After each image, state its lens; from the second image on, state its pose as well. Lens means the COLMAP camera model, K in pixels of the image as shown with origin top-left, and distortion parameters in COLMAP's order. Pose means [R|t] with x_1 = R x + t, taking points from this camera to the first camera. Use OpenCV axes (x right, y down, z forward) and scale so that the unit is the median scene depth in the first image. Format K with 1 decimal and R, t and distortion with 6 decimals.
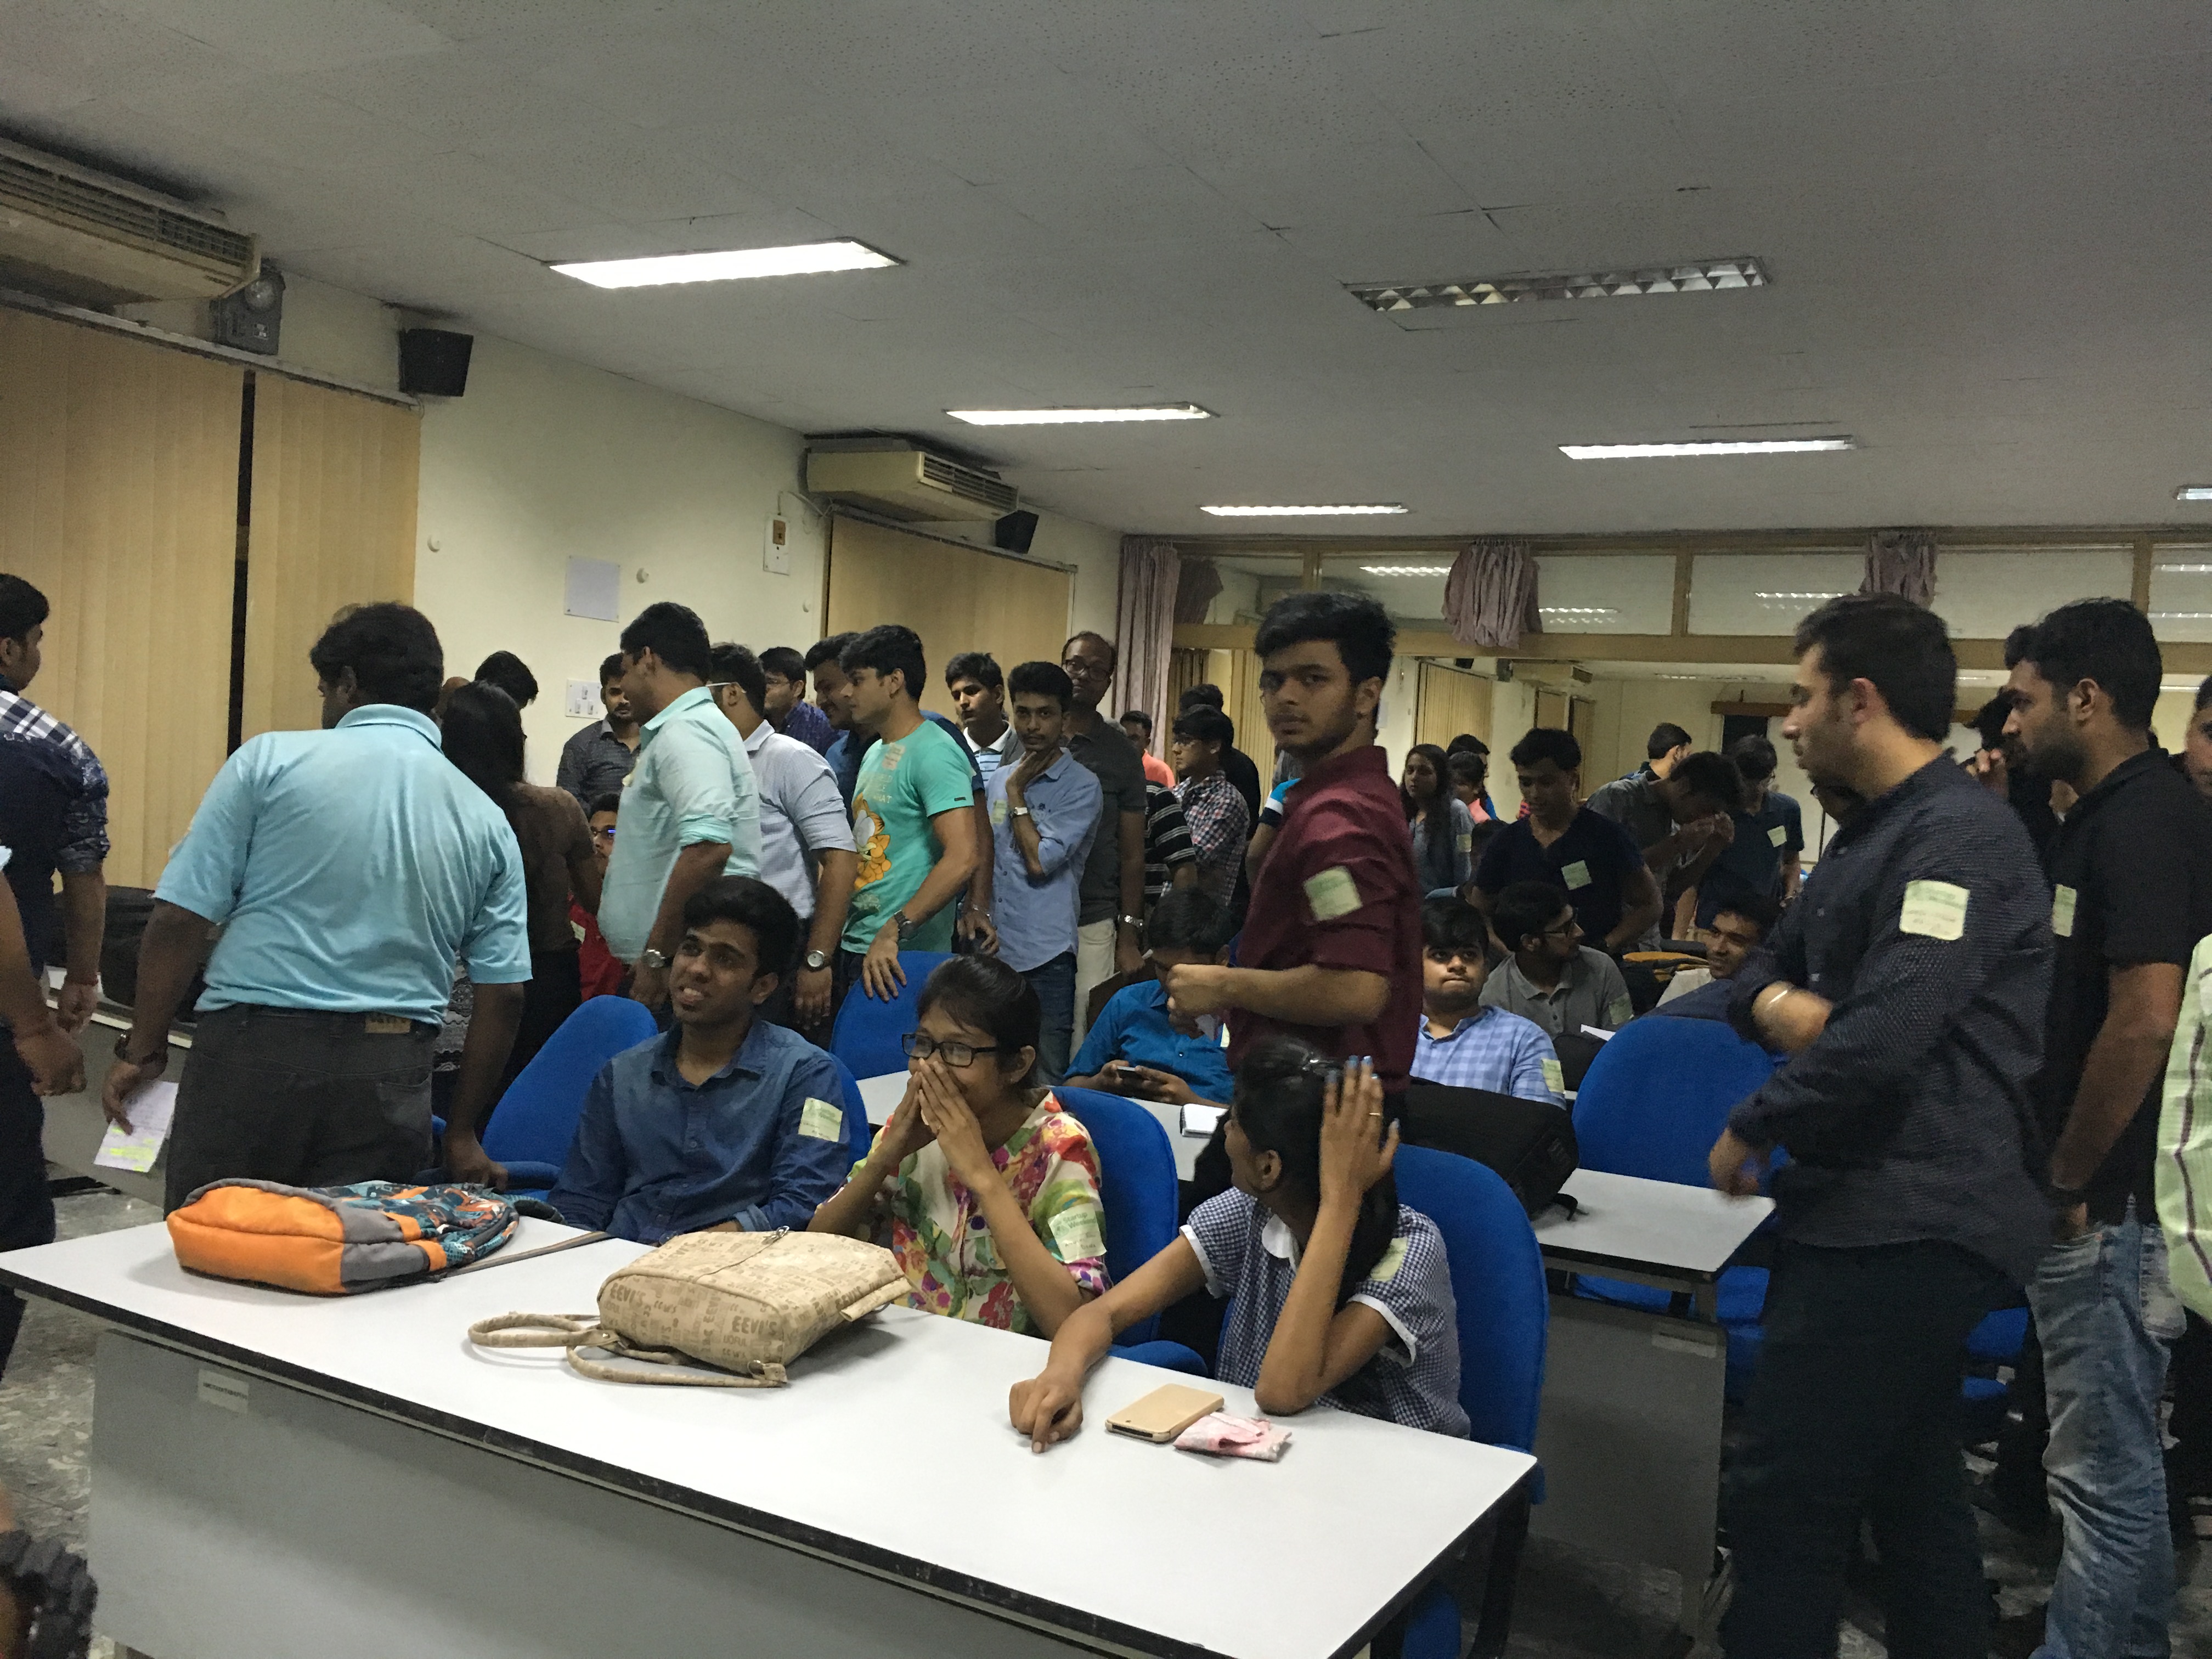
lens RADIAL K [[1865.2, 0, 1106.0], [0, 1865.2, 829.5], [0, 0, 1]] dist [0.090791, -0.139323]
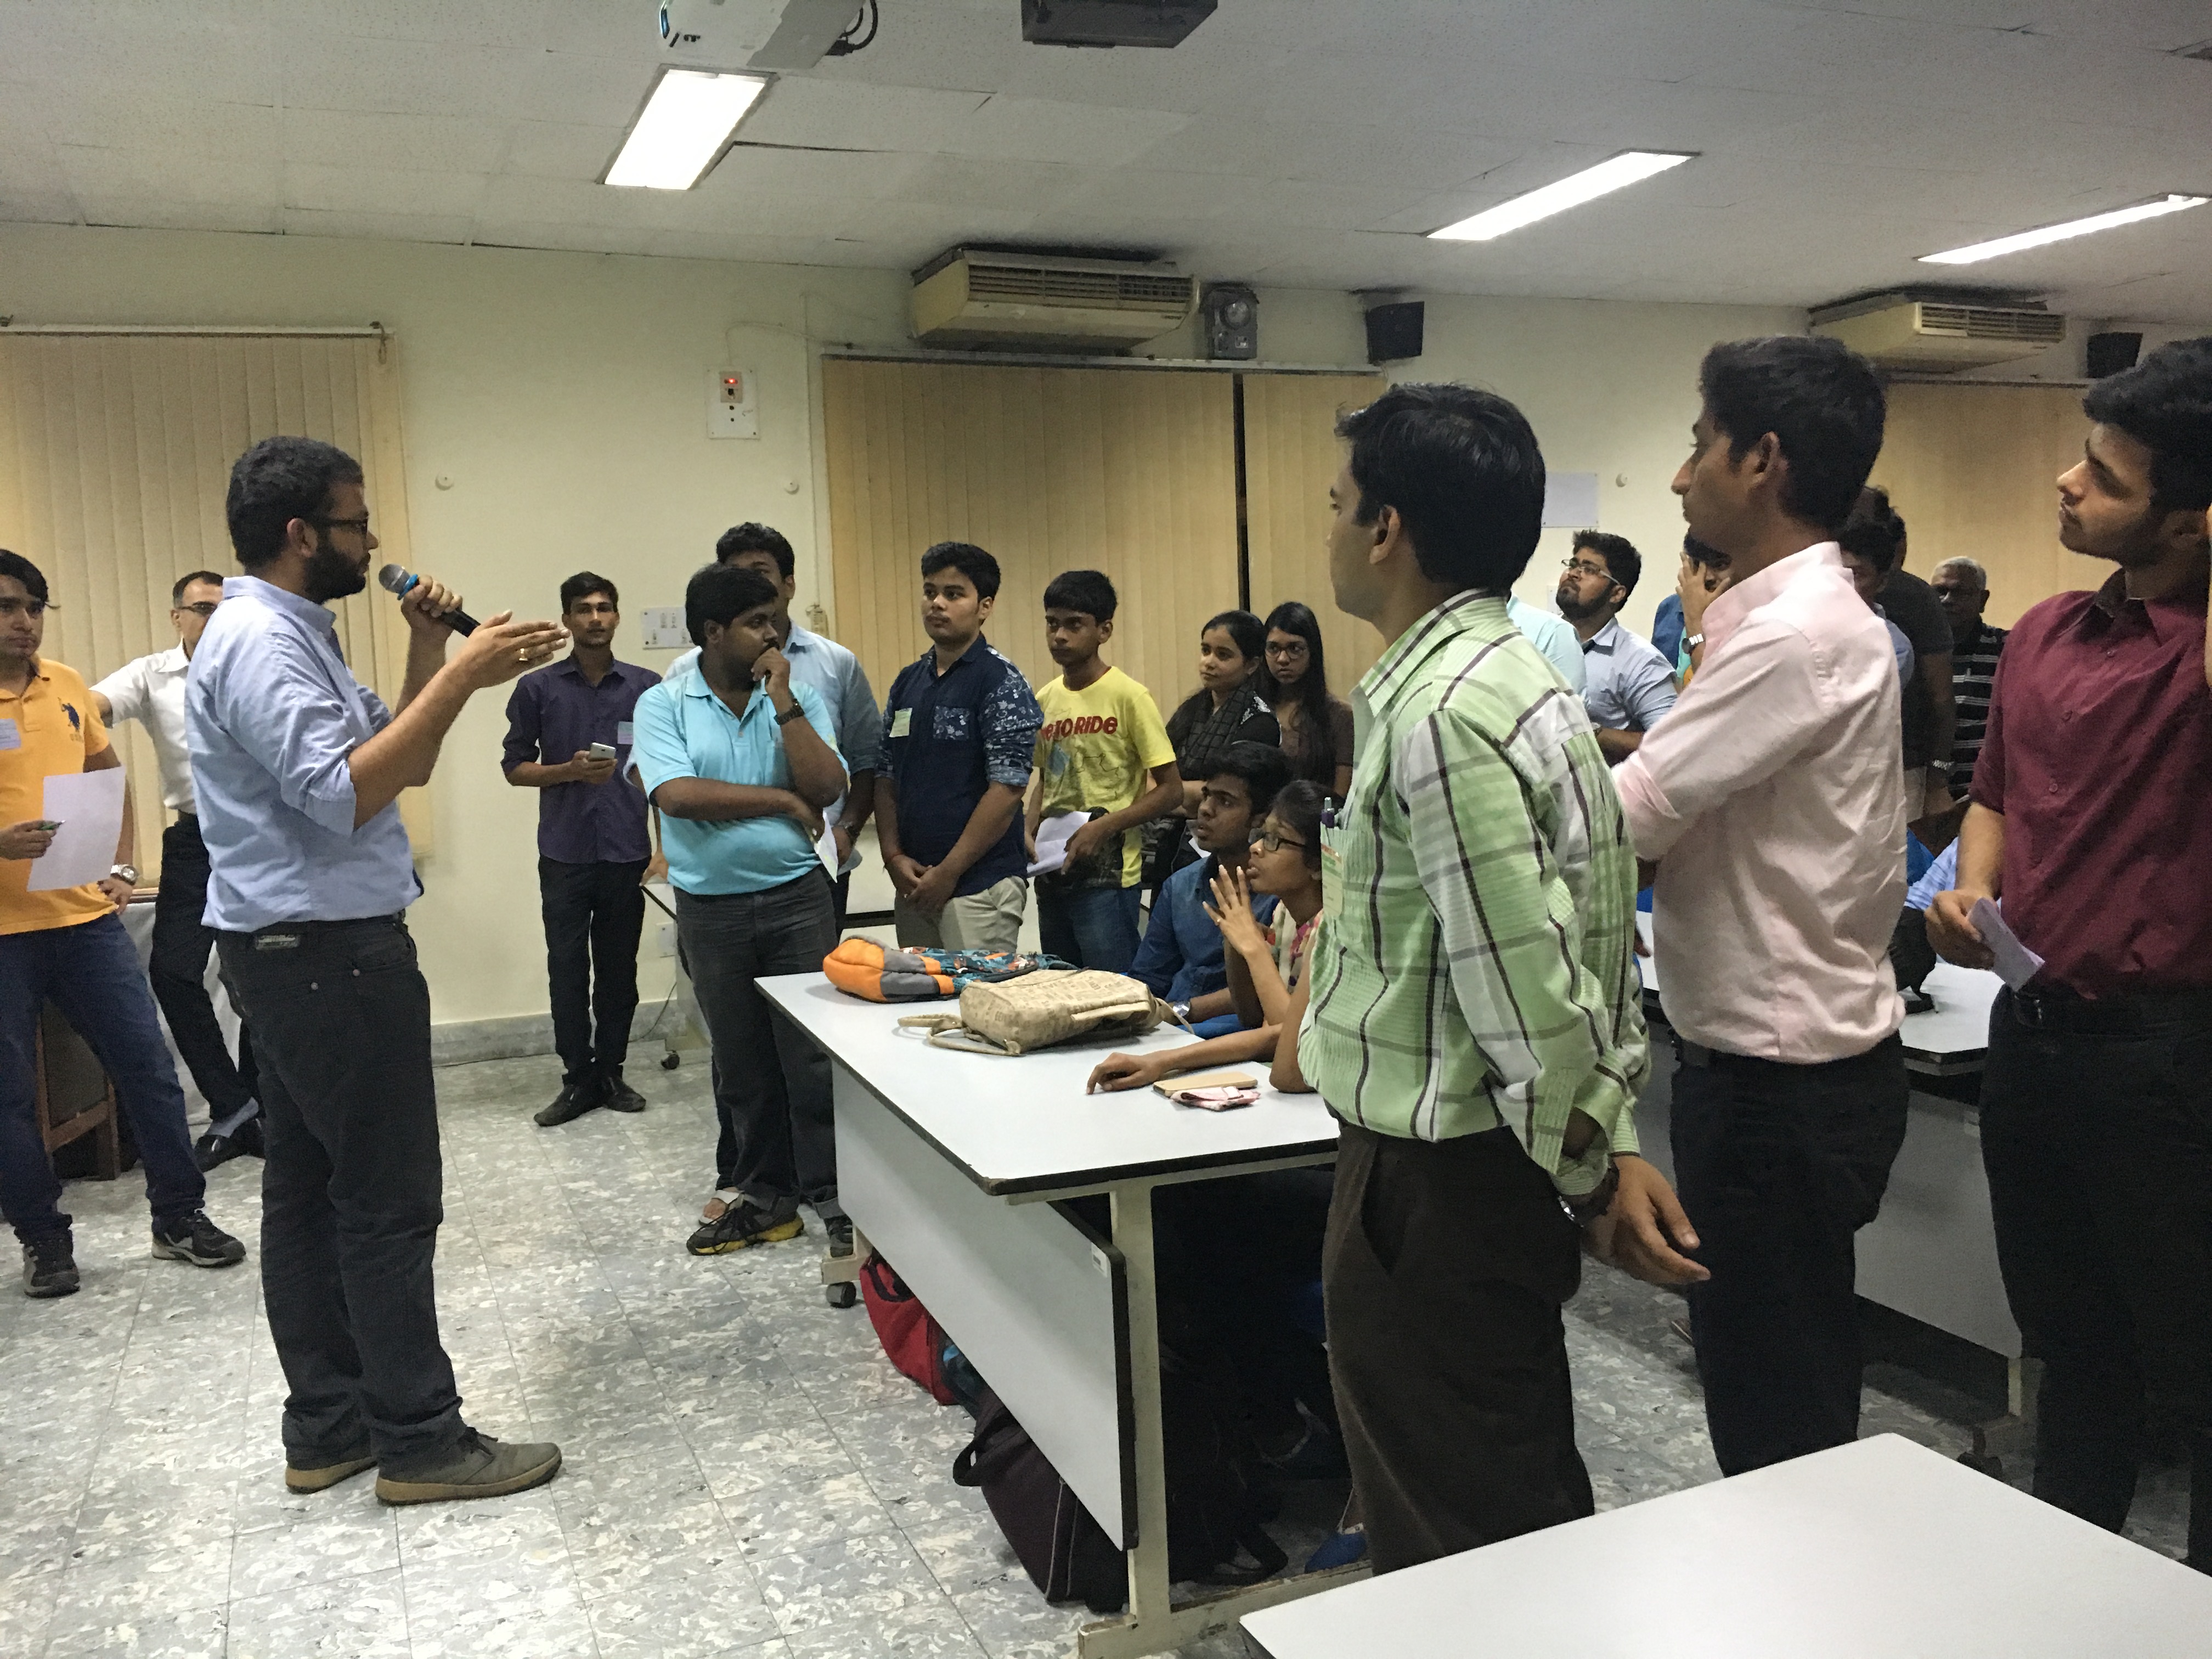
lens RADIAL K [[1865.2, 0, 1106.0], [0, 1865.2, 829.5], [0, 0, 1]] dist [0.090791, -0.139323]
pose [[0.764483, -0.031870, -0.643856, 0.295985], [0.063546, 0.997638, 0.026070, 0.024767], [0.641504, -0.060844, 0.764703, -0.040539]]
